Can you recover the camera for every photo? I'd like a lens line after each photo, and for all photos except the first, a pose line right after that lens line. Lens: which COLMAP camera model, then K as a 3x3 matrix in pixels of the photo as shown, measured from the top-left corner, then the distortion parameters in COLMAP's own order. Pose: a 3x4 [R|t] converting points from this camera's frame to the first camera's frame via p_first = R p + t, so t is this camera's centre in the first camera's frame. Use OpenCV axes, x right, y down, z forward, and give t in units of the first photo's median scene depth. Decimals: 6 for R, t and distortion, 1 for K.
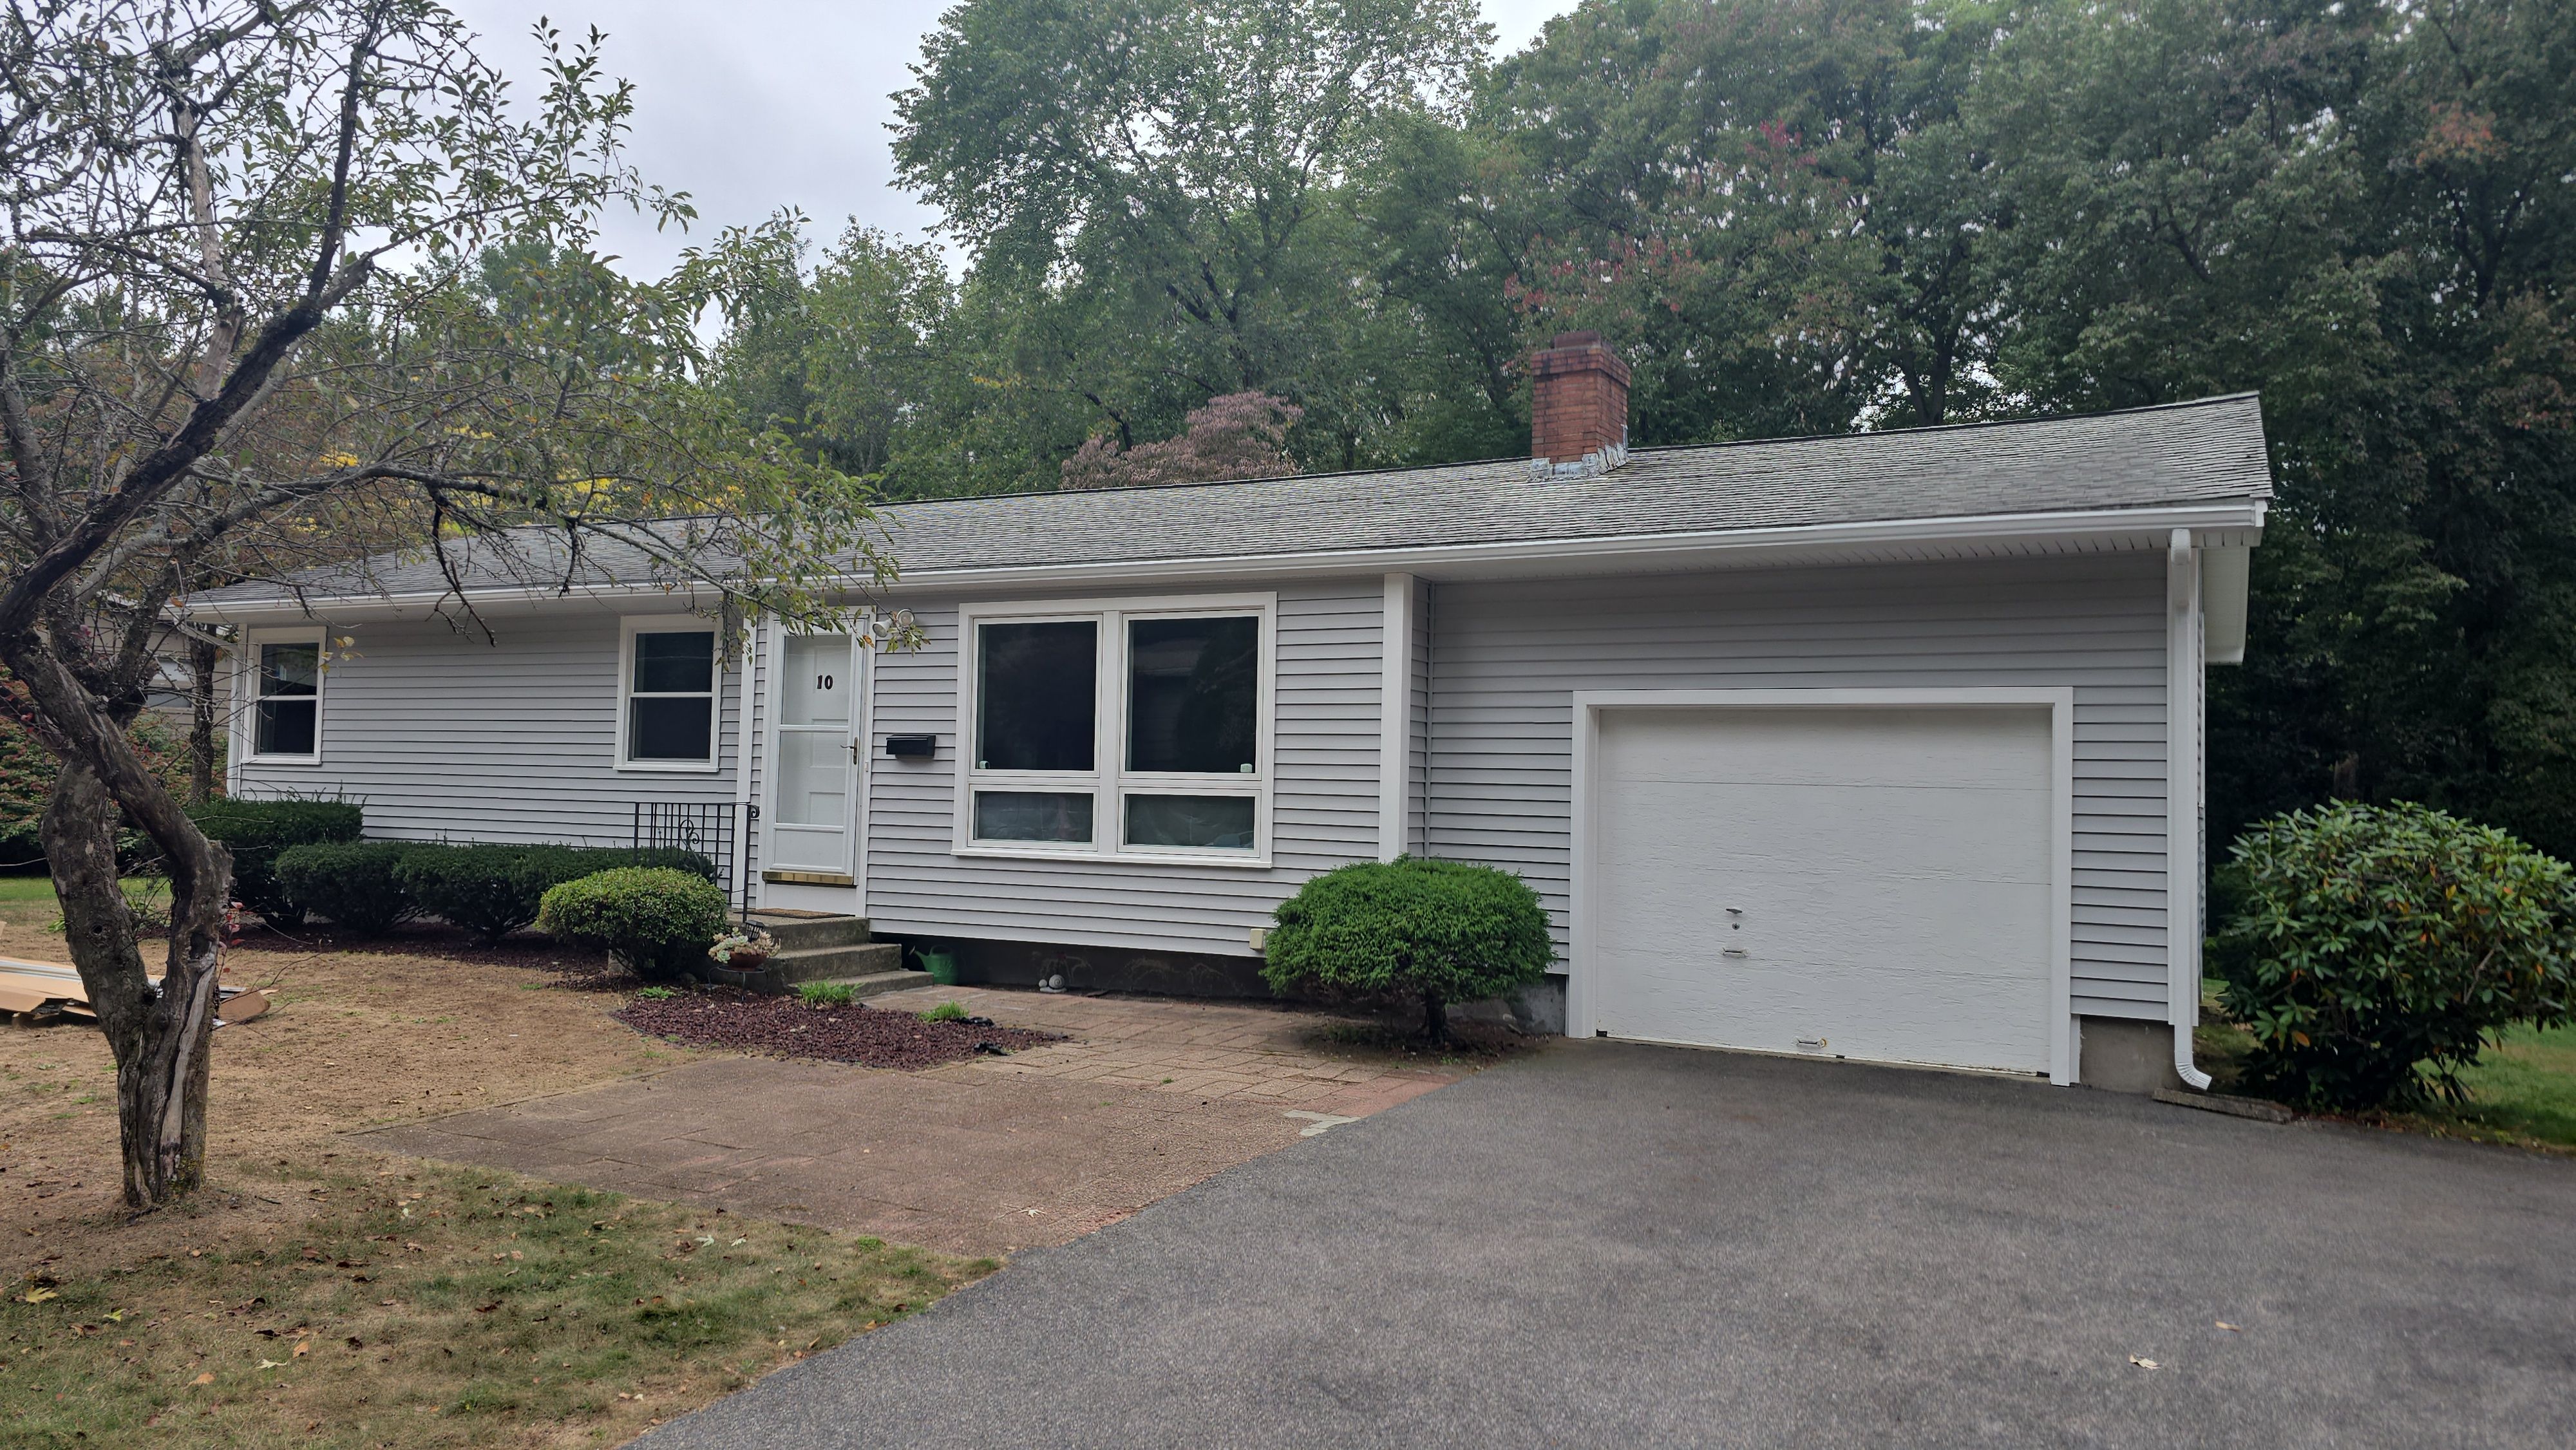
lens RADIAL K [[1797.7, 0, 1175.0], [0, 1797.7, 710.0], [0, 0, 1]] dist [0.051591, -0.002553]
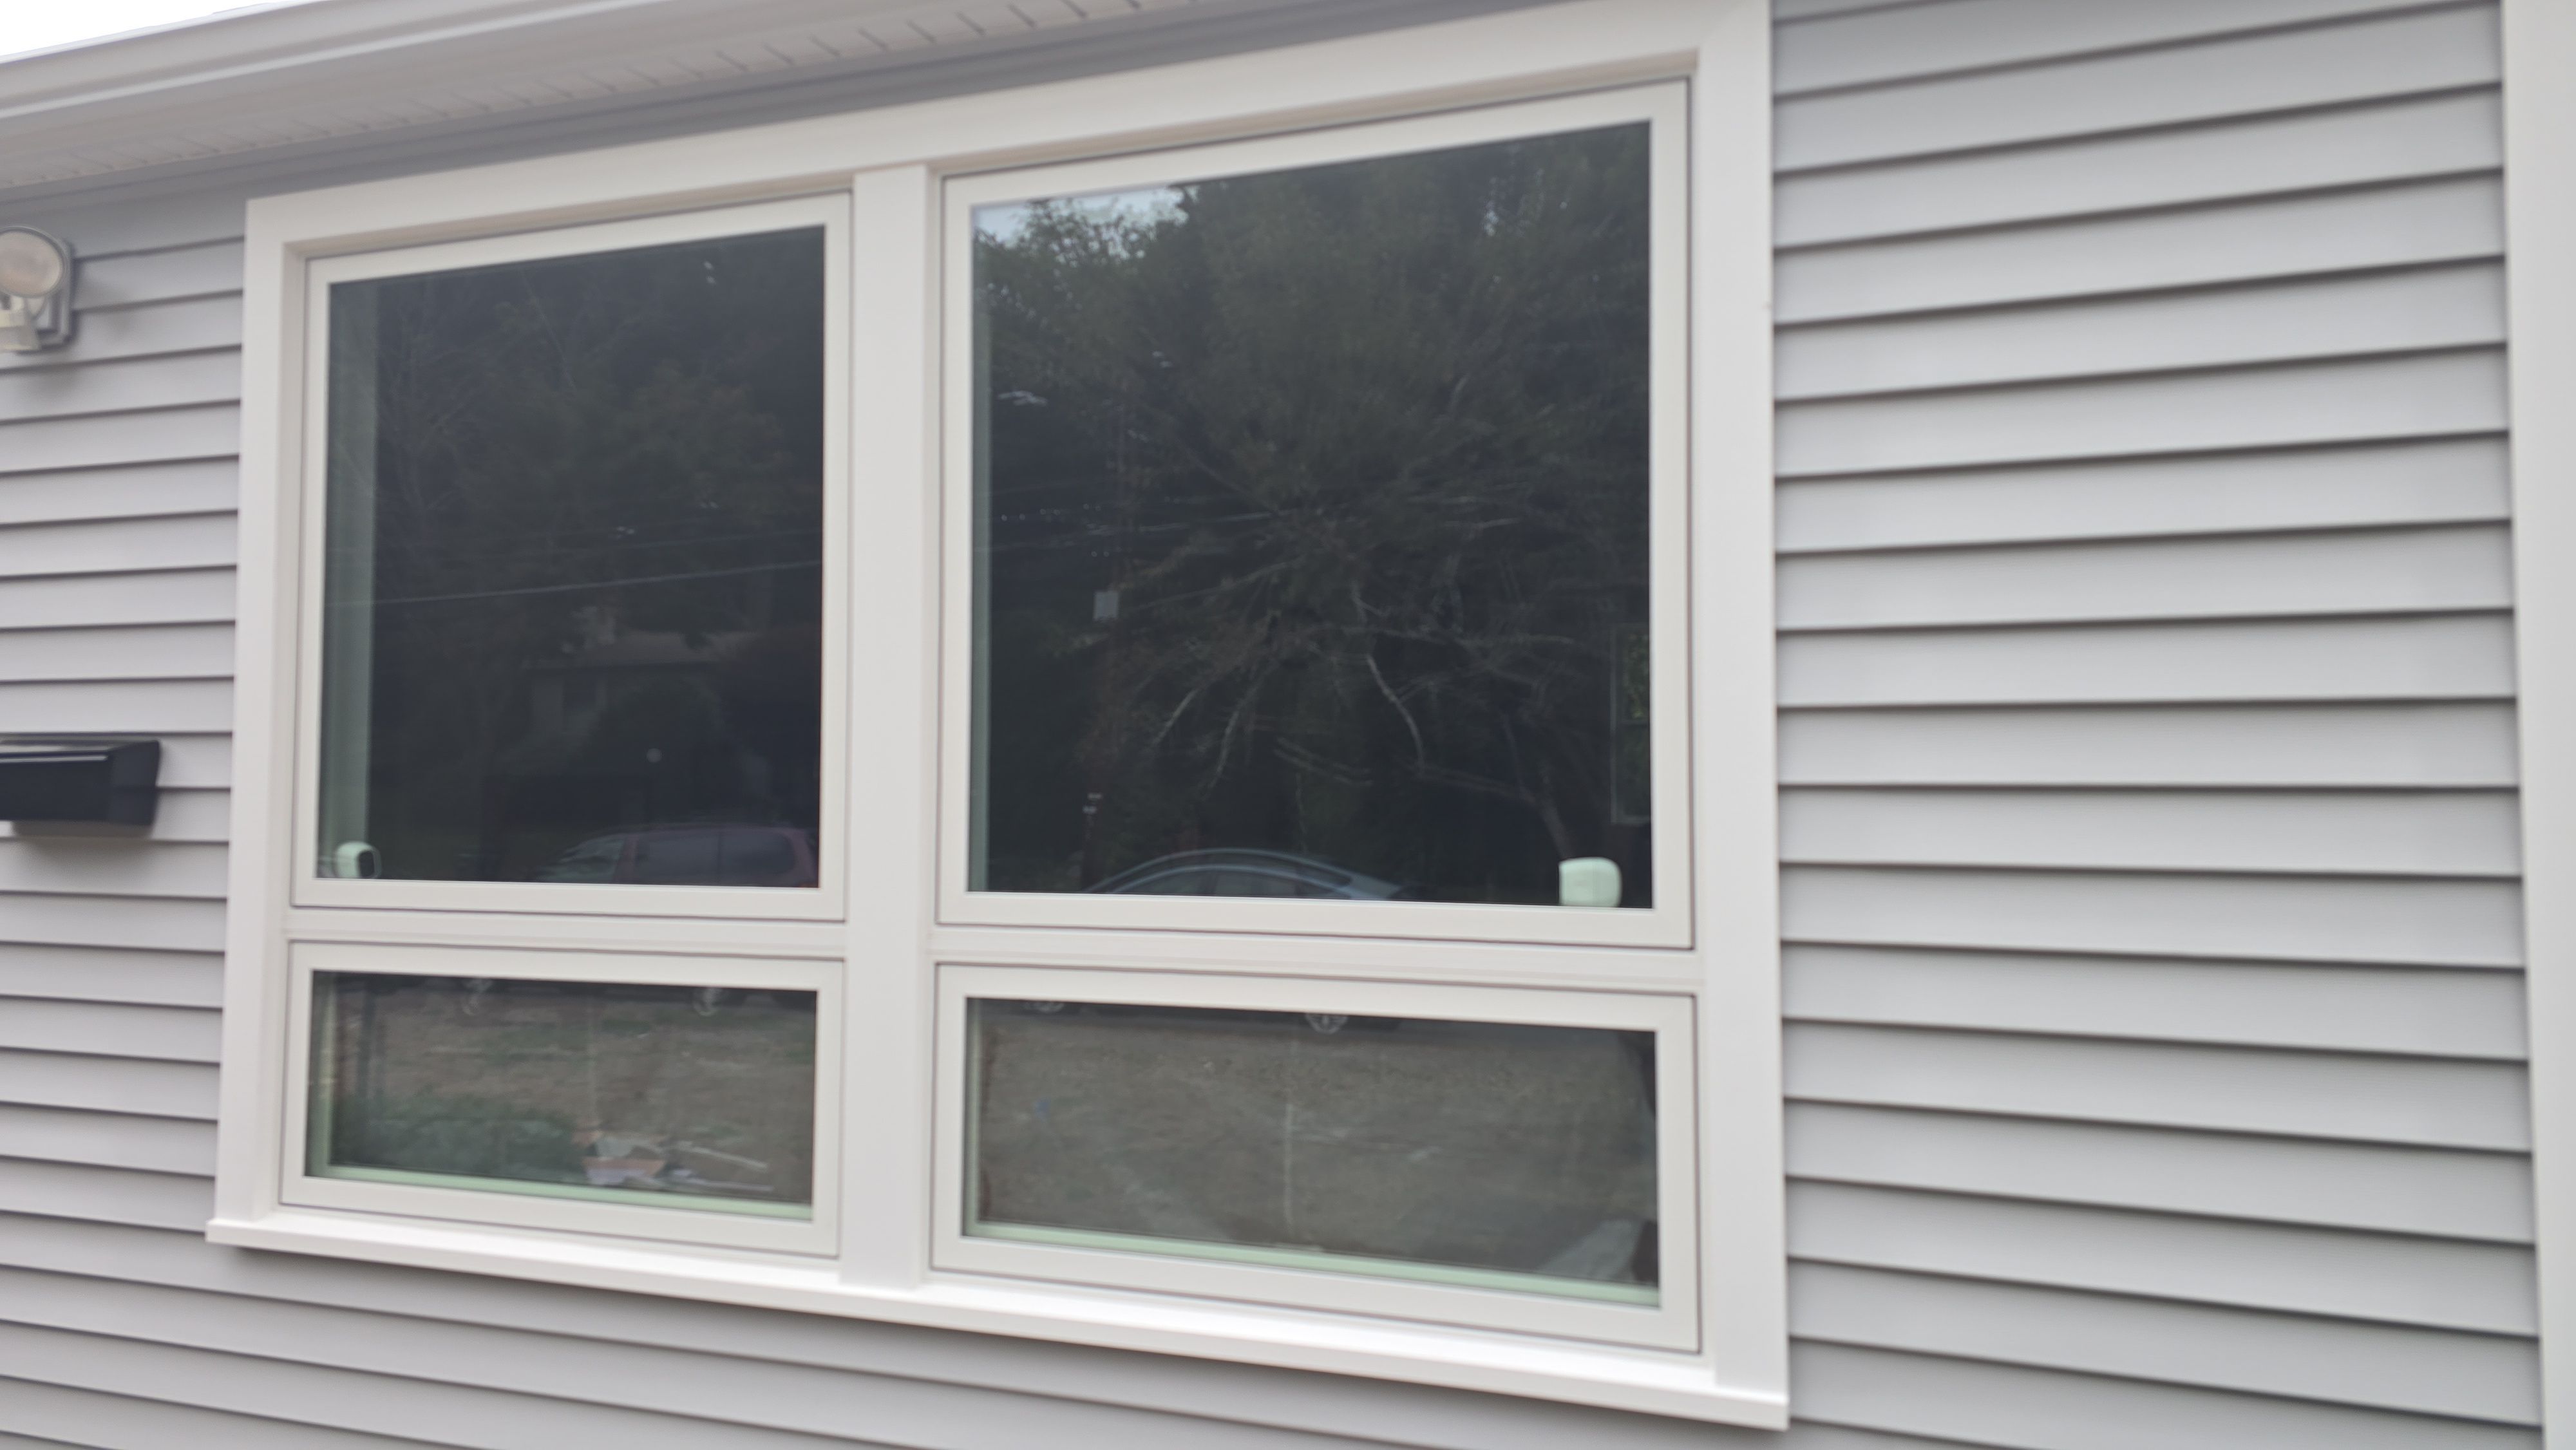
lens RADIAL K [[1797.7, 0, 1175.0], [0, 1797.7, 710.0], [0, 0, 1]] dist [0.051591, -0.002553]
pose [[0.988567, -0.011046, 0.150376, -0.034621], [0.011373, 0.999934, -0.001316, 0.012199], [-0.150352, 0.003011, 0.988628, 0.767852]]
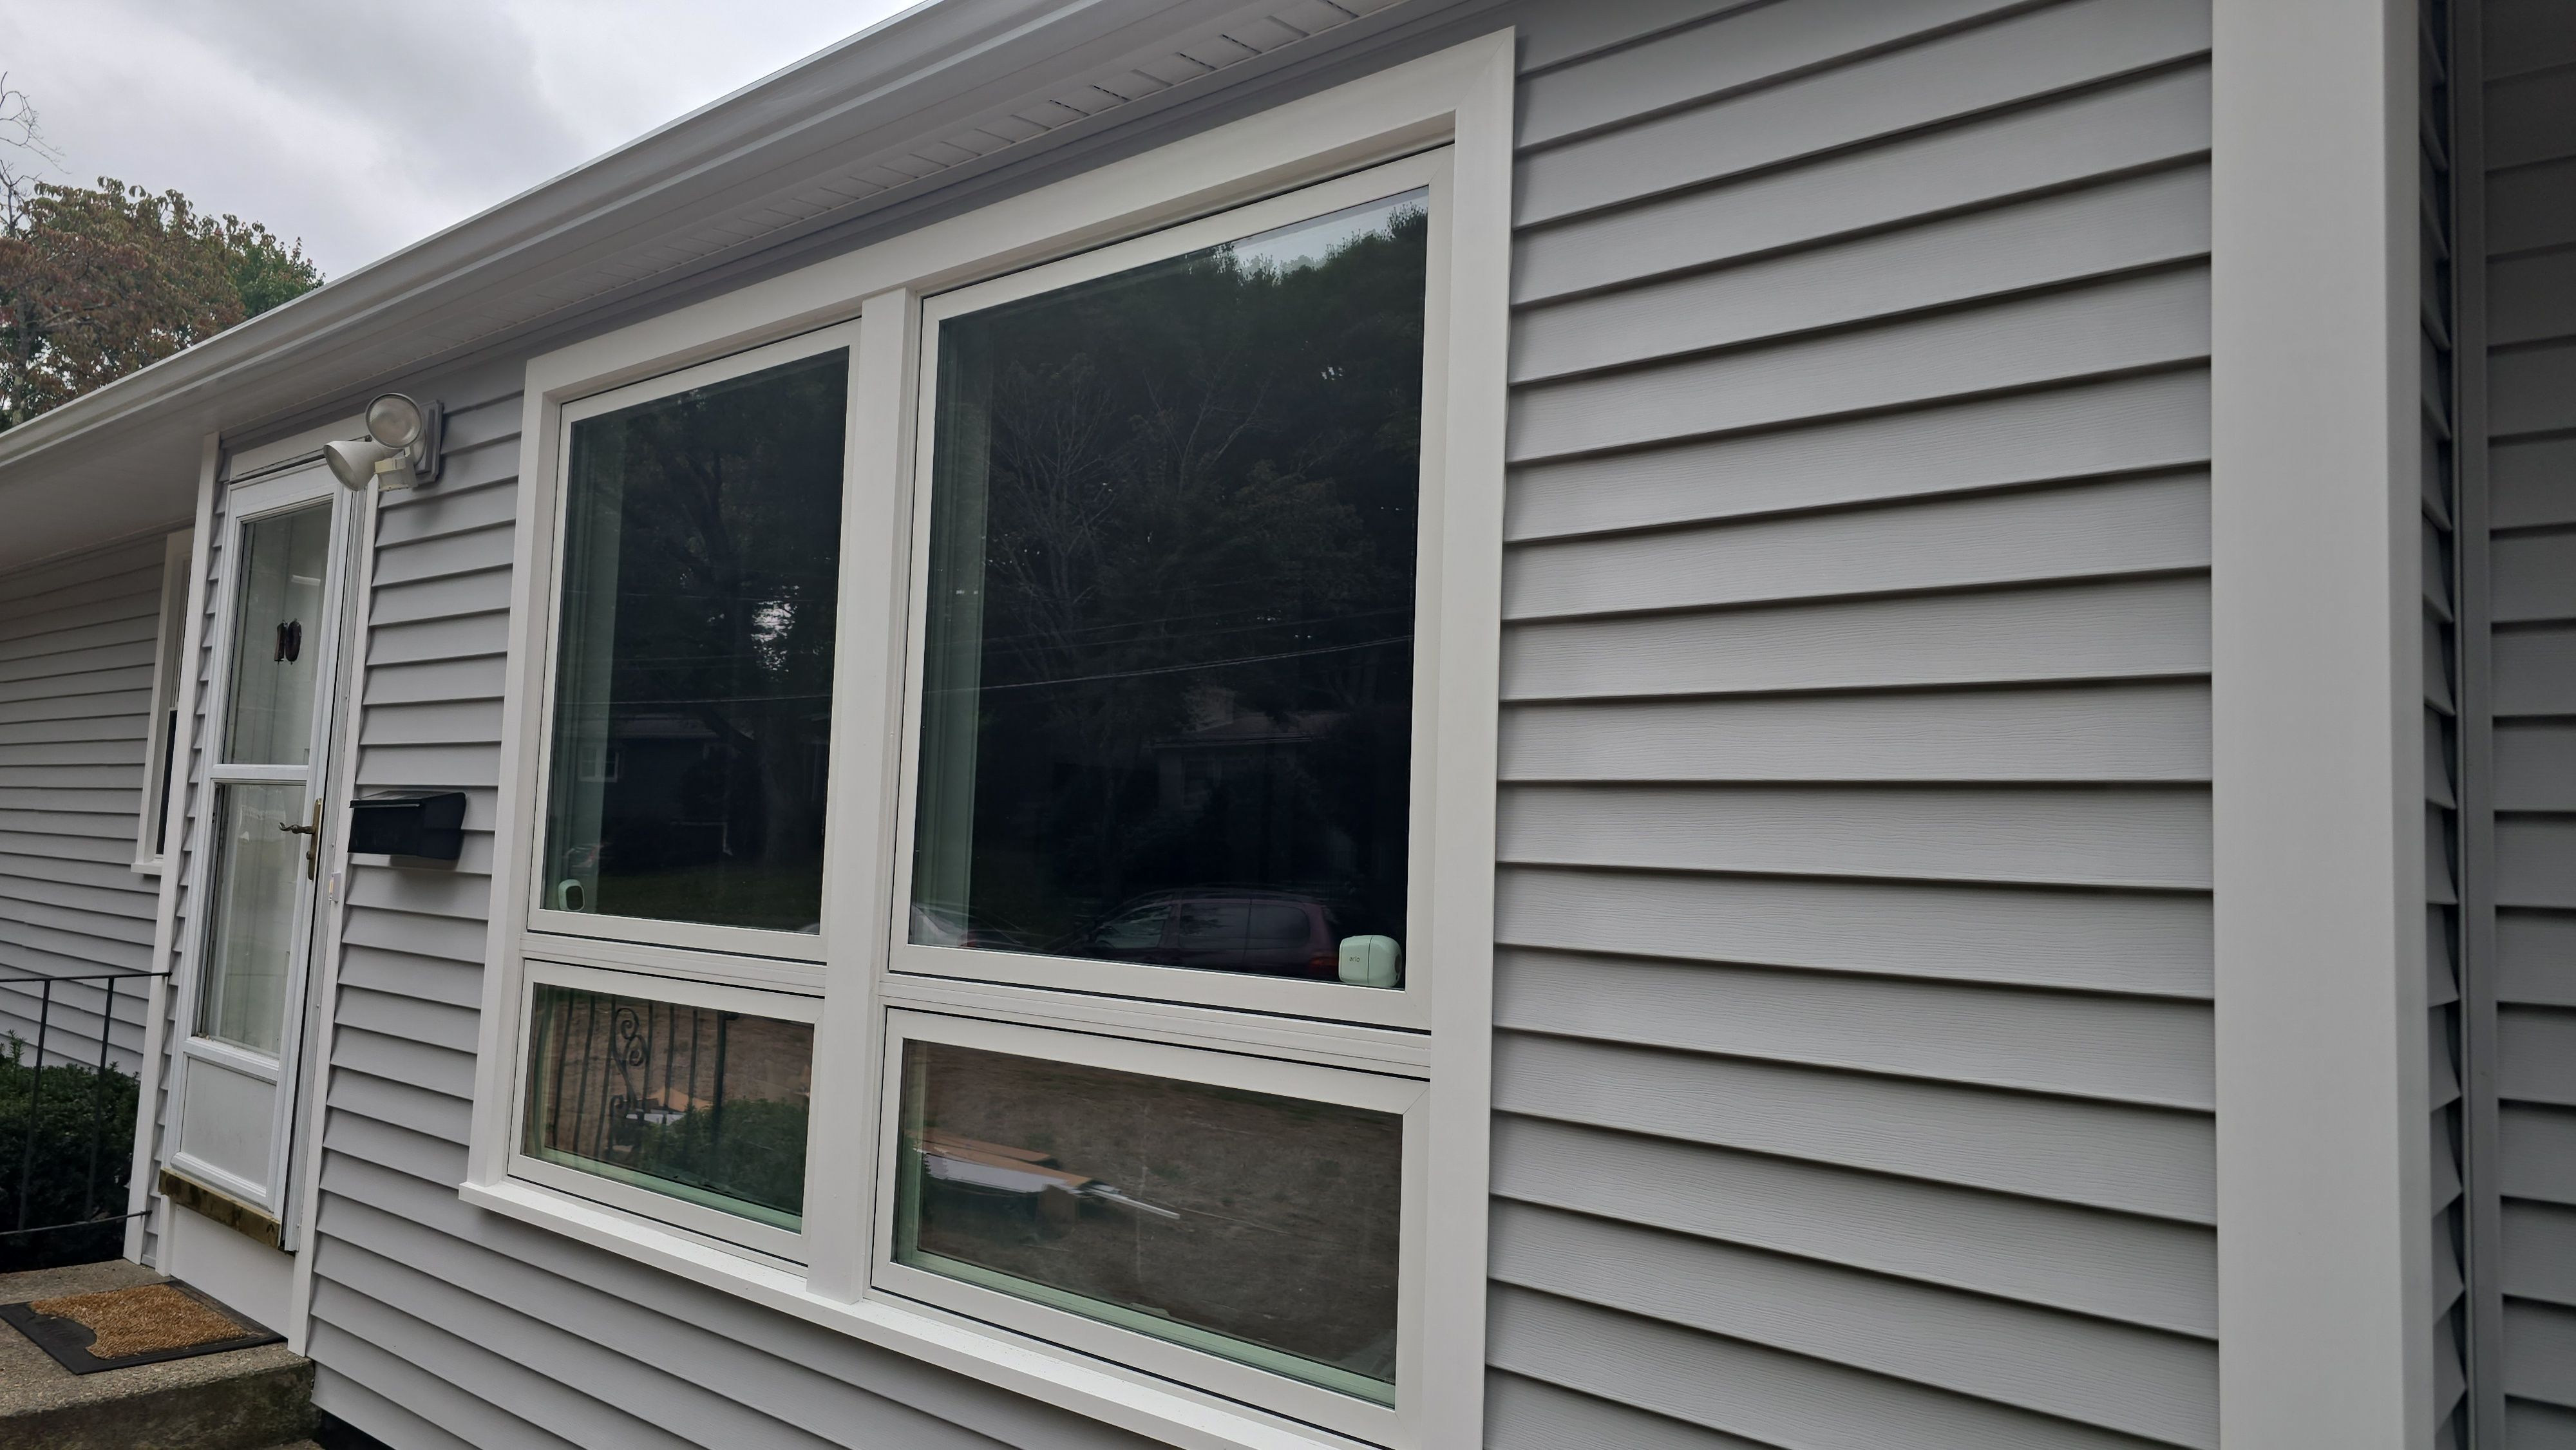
lens RADIAL K [[1797.7, 0, 1175.0], [0, 1797.7, 710.0], [0, 0, 1]] dist [0.051591, -0.002553]
pose [[0.971008, -0.001496, -0.239040, 0.063108], [-0.010208, 0.998809, -0.047717, 0.013998], [0.238827, 0.048773, 0.969837, 0.762782]]
